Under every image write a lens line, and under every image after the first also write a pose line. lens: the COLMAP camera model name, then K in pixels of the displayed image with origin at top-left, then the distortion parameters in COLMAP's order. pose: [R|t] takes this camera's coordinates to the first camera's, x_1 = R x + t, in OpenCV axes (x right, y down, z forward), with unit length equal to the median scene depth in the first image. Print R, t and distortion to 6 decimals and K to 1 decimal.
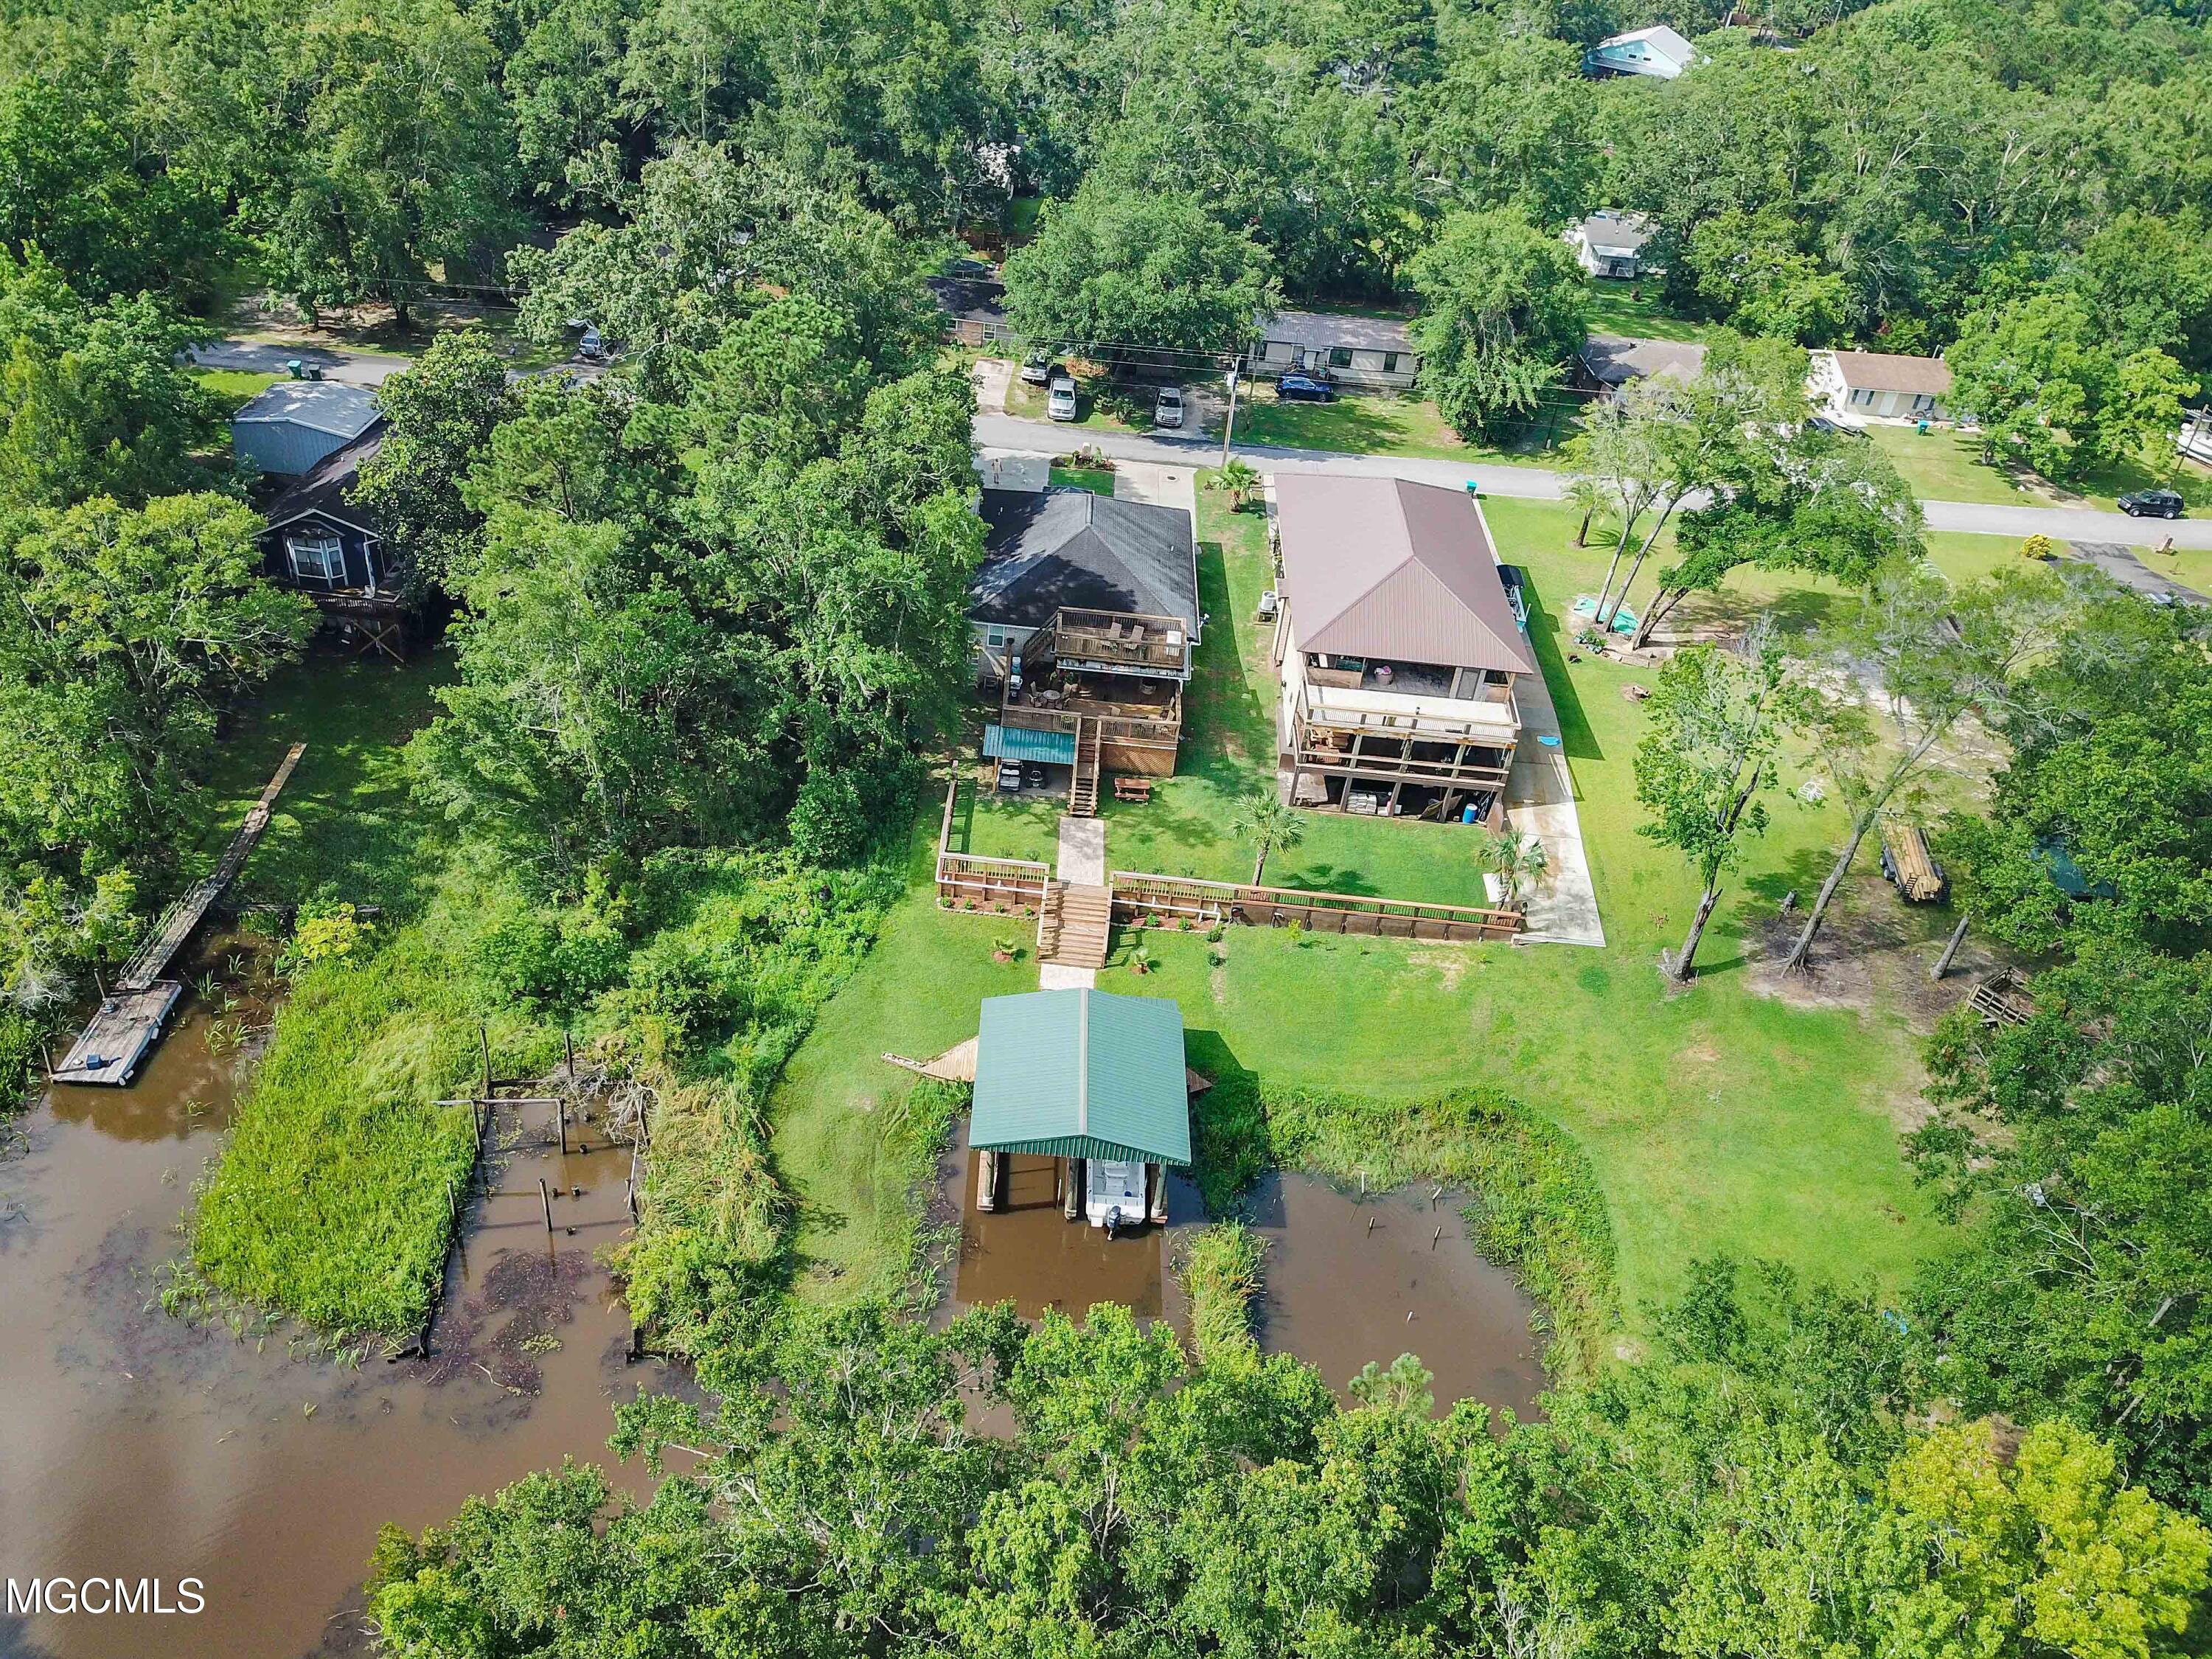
lens RADIAL K [[1684.4, 0, 1116.3], [0, 1684.4, 832.3], [0, 0, 1]] dist [0.007841, 0.006671]
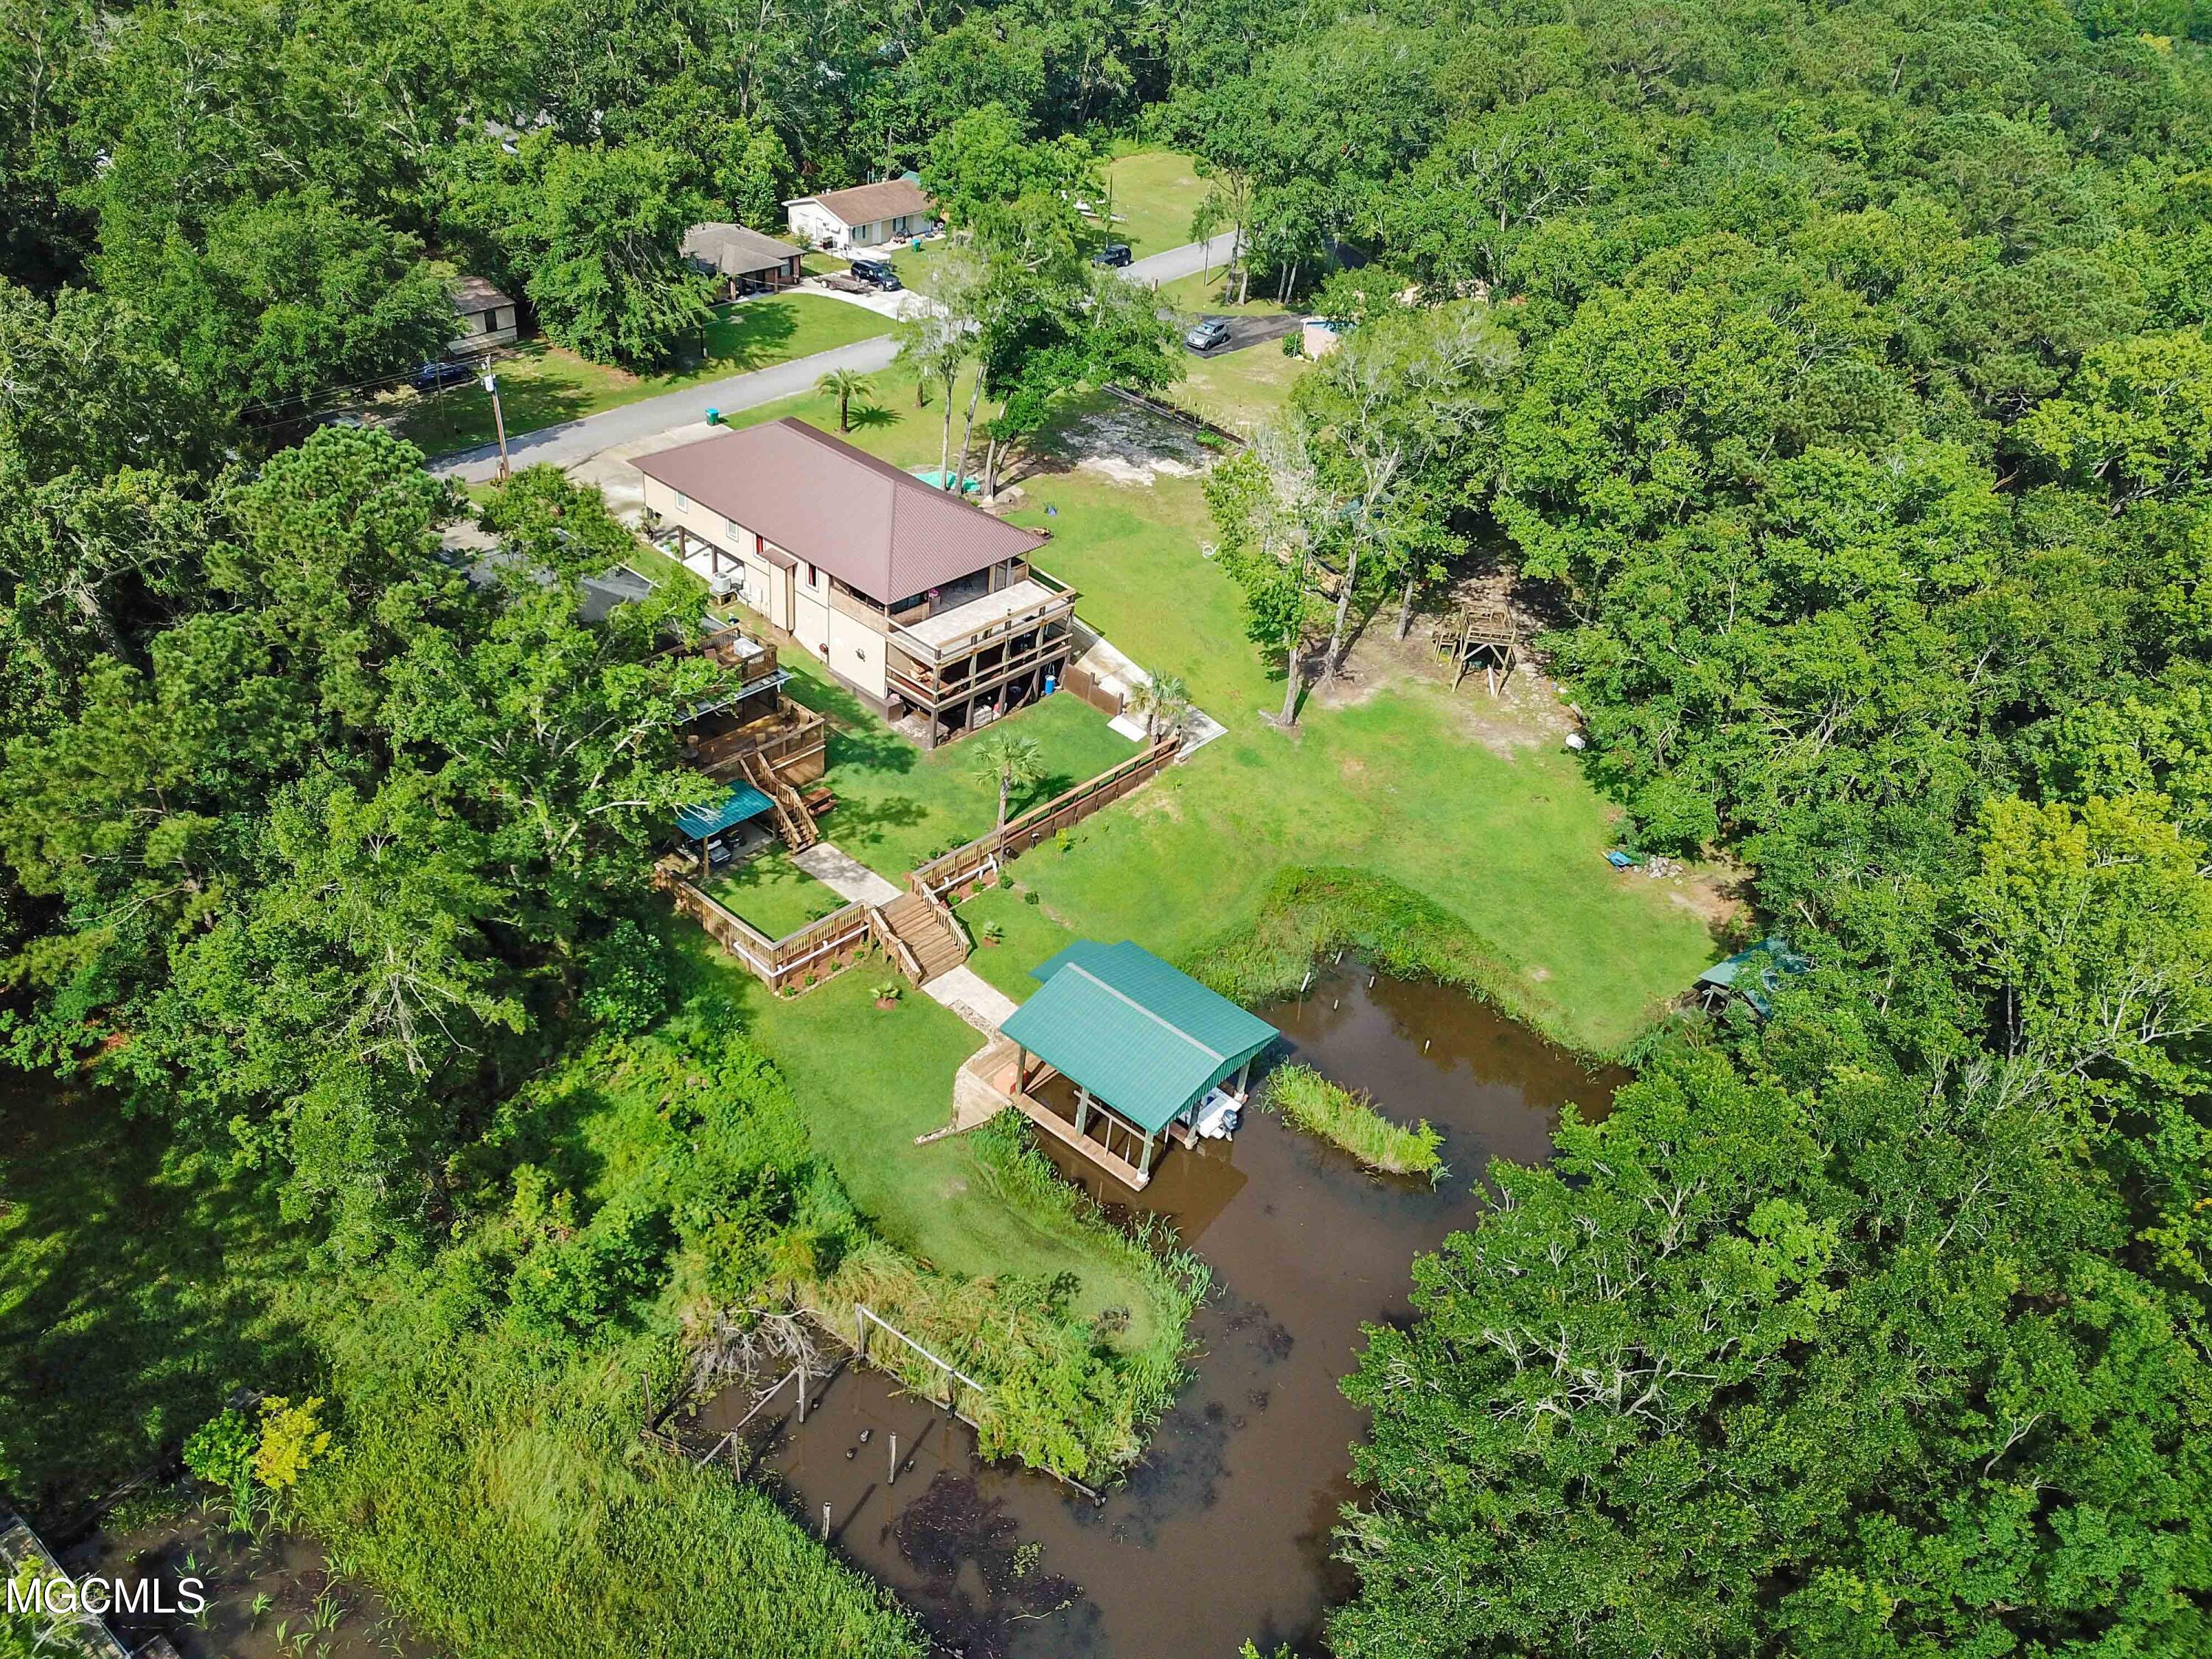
lens RADIAL K [[1684.4, 0, 1116.3], [0, 1684.4, 832.3], [0, 0, 1]] dist [0.007841, 0.006671]
pose [[0.646322, -0.463830, 0.605912, -0.477263], [0.411764, 0.880518, 0.234817, -0.168589], [-0.642431, 0.097725, 0.760087, 0.161200]]
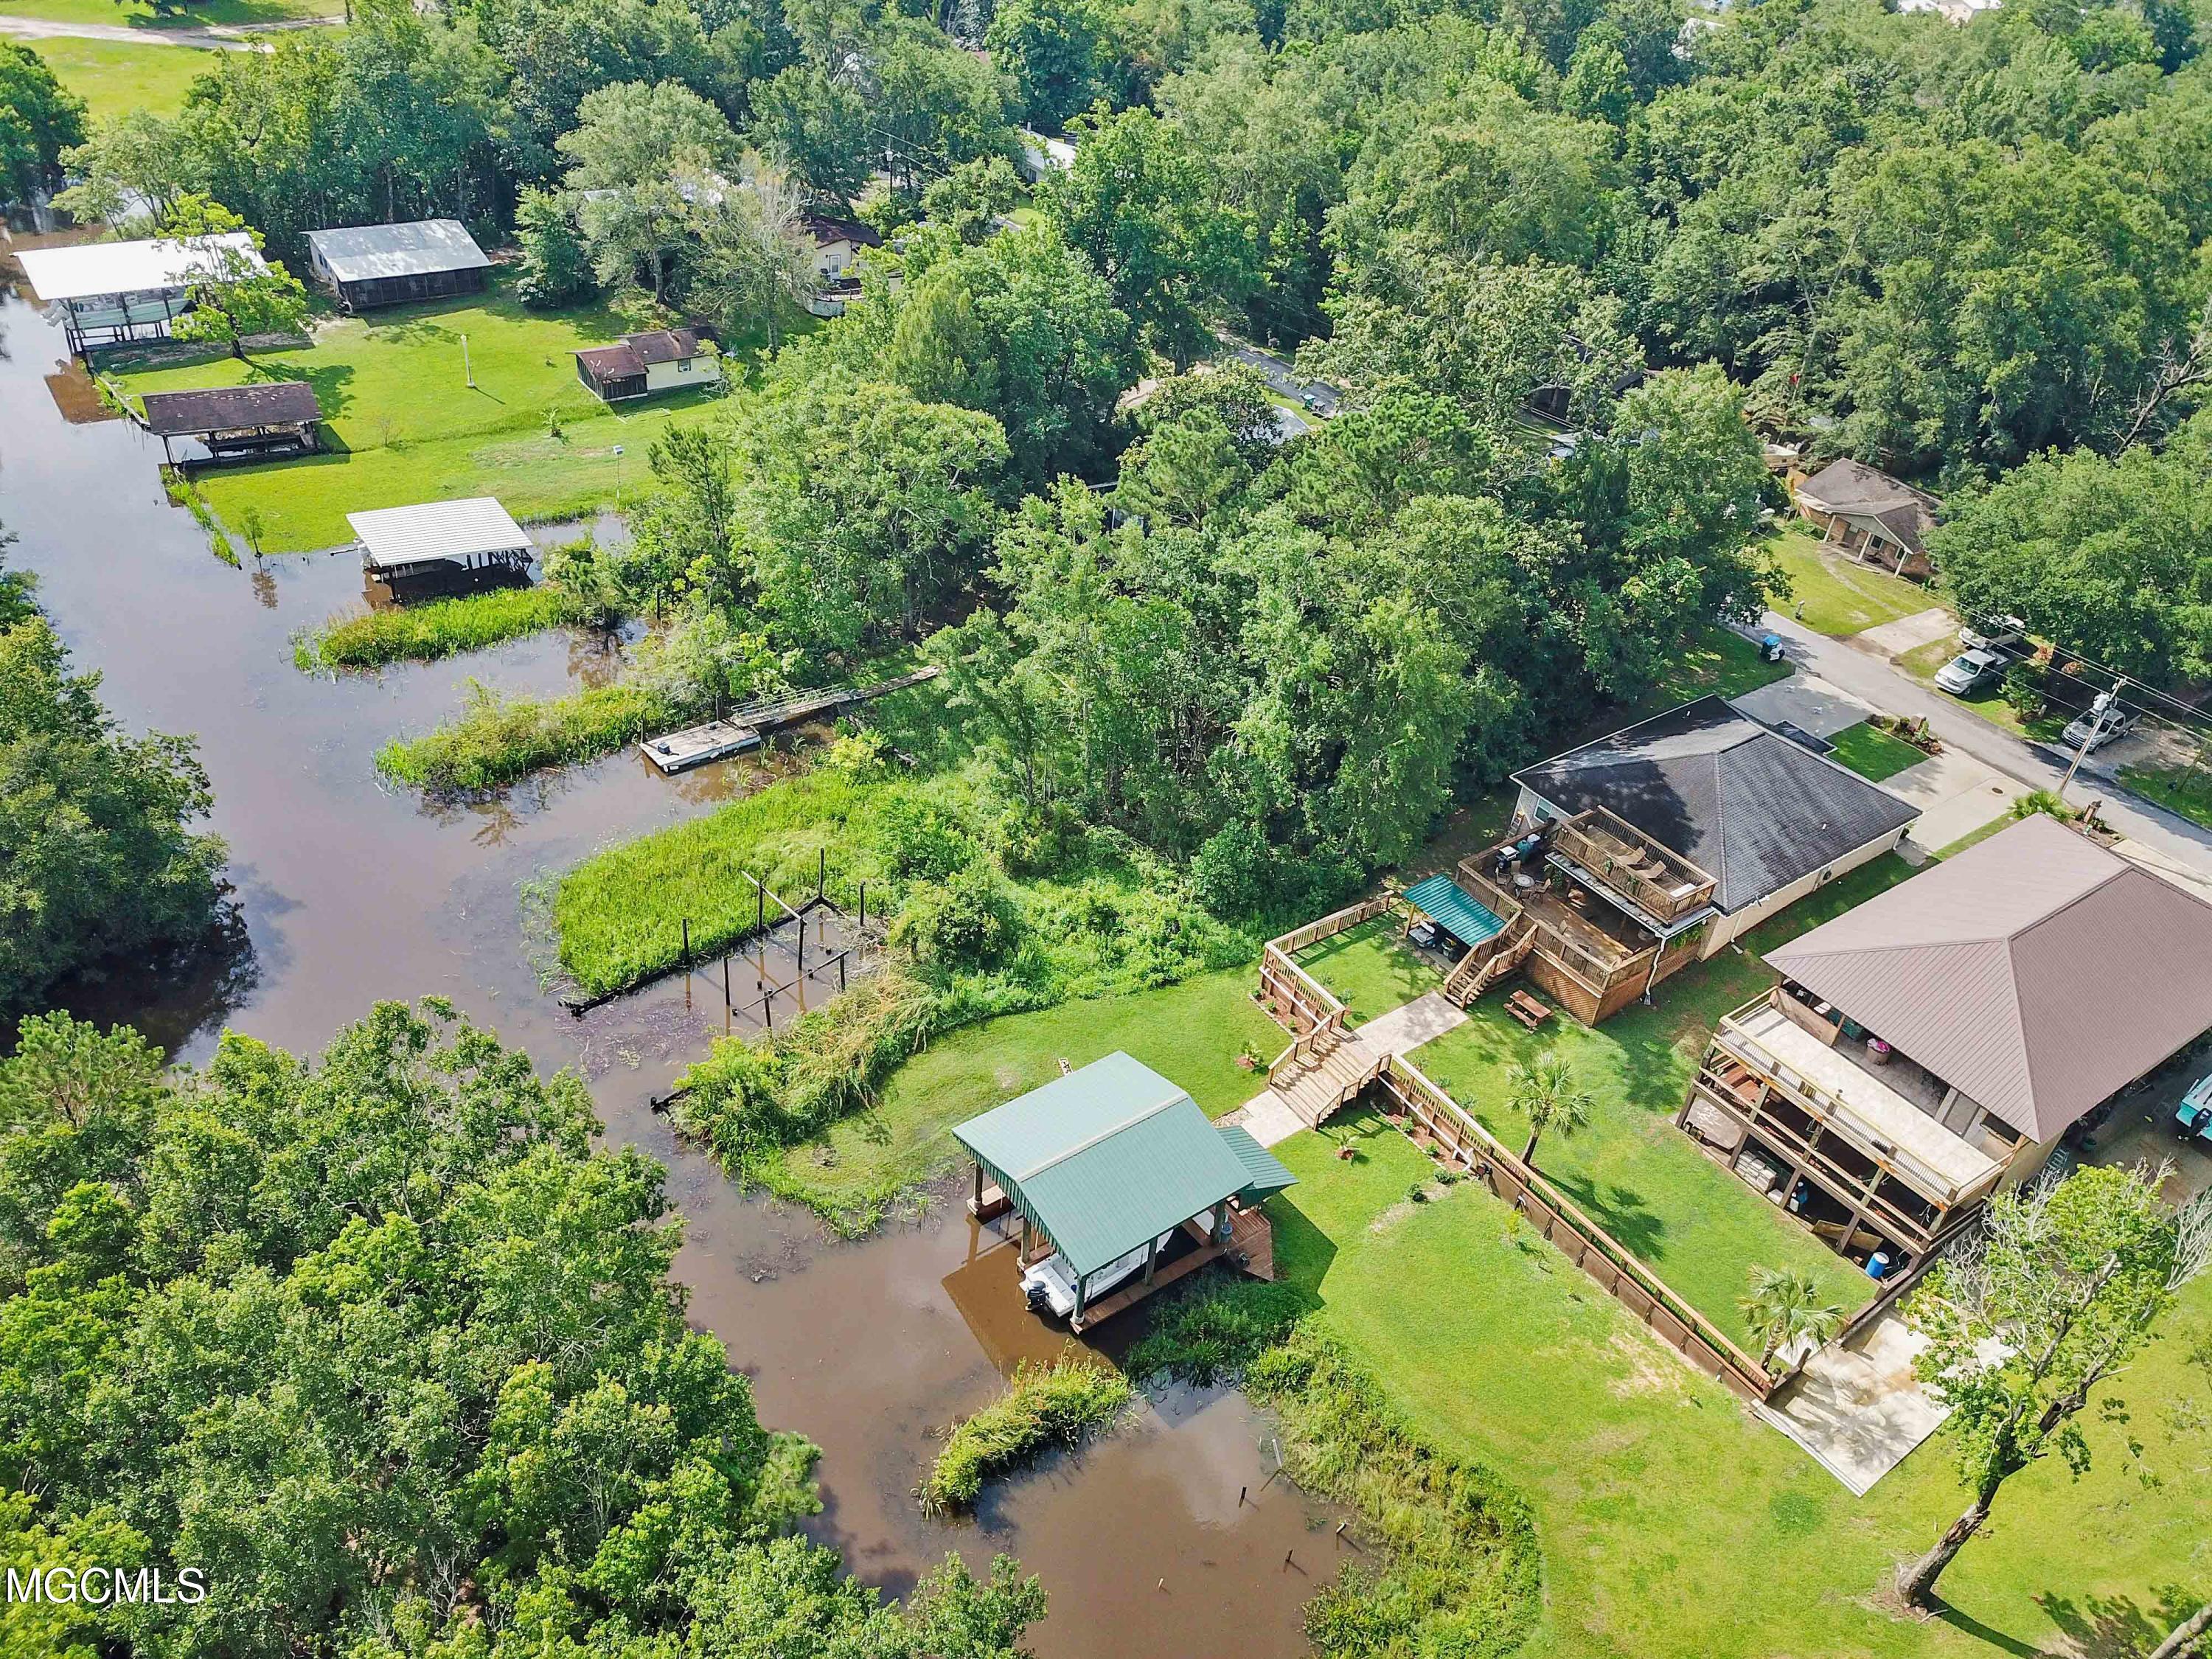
lens RADIAL K [[1684.4, 0, 1116.3], [0, 1684.4, 832.3], [0, 0, 1]] dist [0.007841, 0.006671]
pose [[0.618171, 0.421447, -0.663511, 0.429520], [-0.485832, 0.868430, 0.098974, -0.090701], [0.617926, 0.261172, 0.741591, 0.188203]]
